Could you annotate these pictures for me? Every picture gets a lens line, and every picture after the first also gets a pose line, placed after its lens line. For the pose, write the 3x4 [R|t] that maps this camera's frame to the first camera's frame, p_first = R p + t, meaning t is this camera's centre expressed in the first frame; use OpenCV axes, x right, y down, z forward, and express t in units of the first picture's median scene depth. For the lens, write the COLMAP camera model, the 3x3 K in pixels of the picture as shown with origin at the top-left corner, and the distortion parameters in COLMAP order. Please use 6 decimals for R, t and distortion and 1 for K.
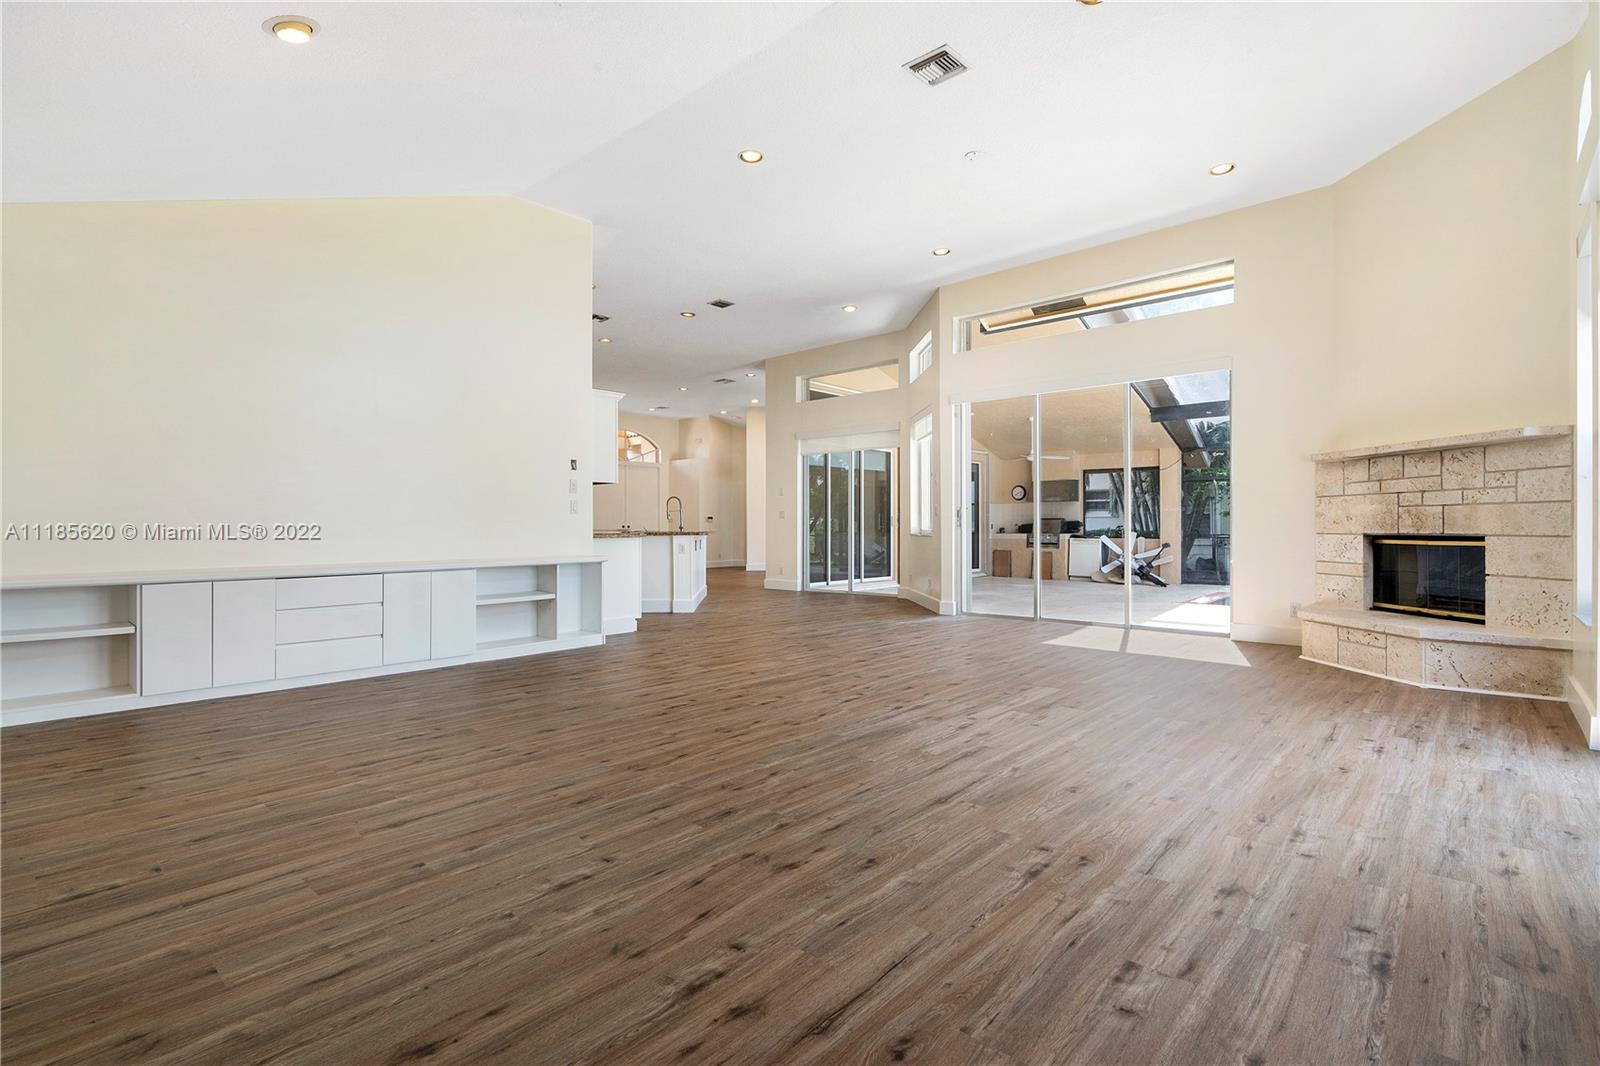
lens RADIAL K [[734.3, 0, 798.4], [0, 734.3, 529.8], [0, 0, 1]] dist [0.000738, -0.000072]
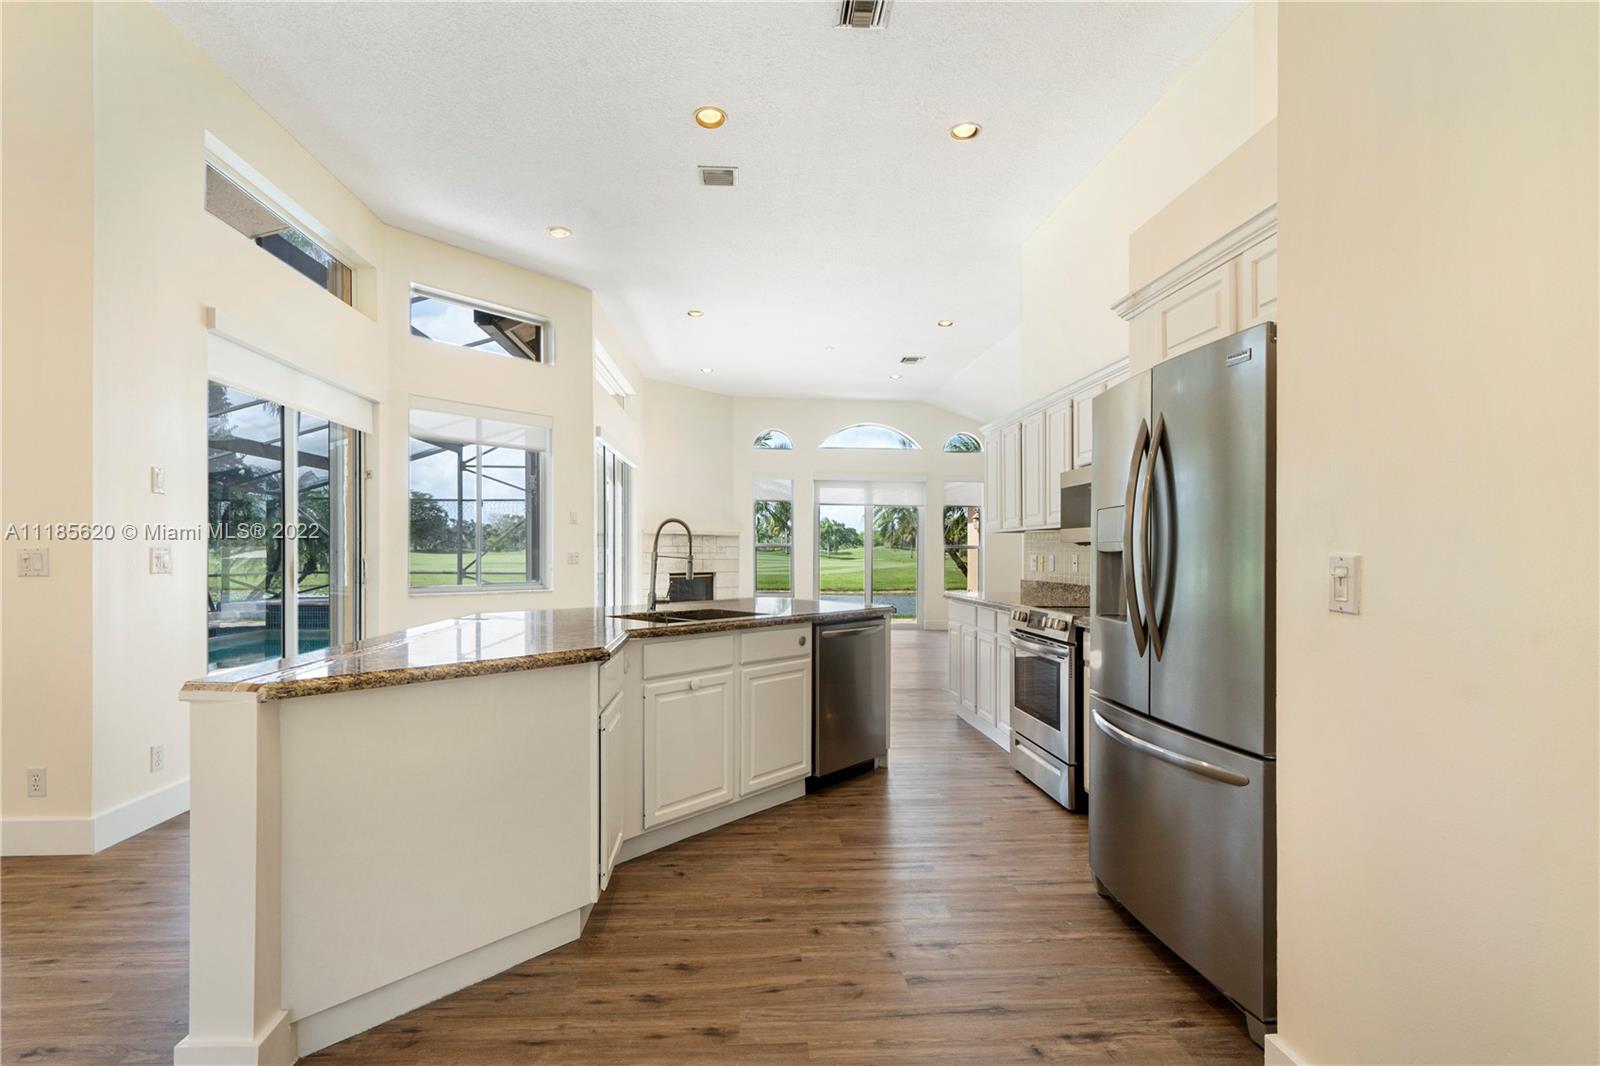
lens RADIAL K [[734.3, 0, 801.7], [0, 734.3, 541.6], [0, 0, 1]] dist [0.000738, -0.000072]
pose [[-0.720276, 0.005615, 0.693665, -0.850809], [-0.003505, 0.999925, -0.011734, -0.056491], [-0.693679, -0.010883, -0.720202, 2.185478]]
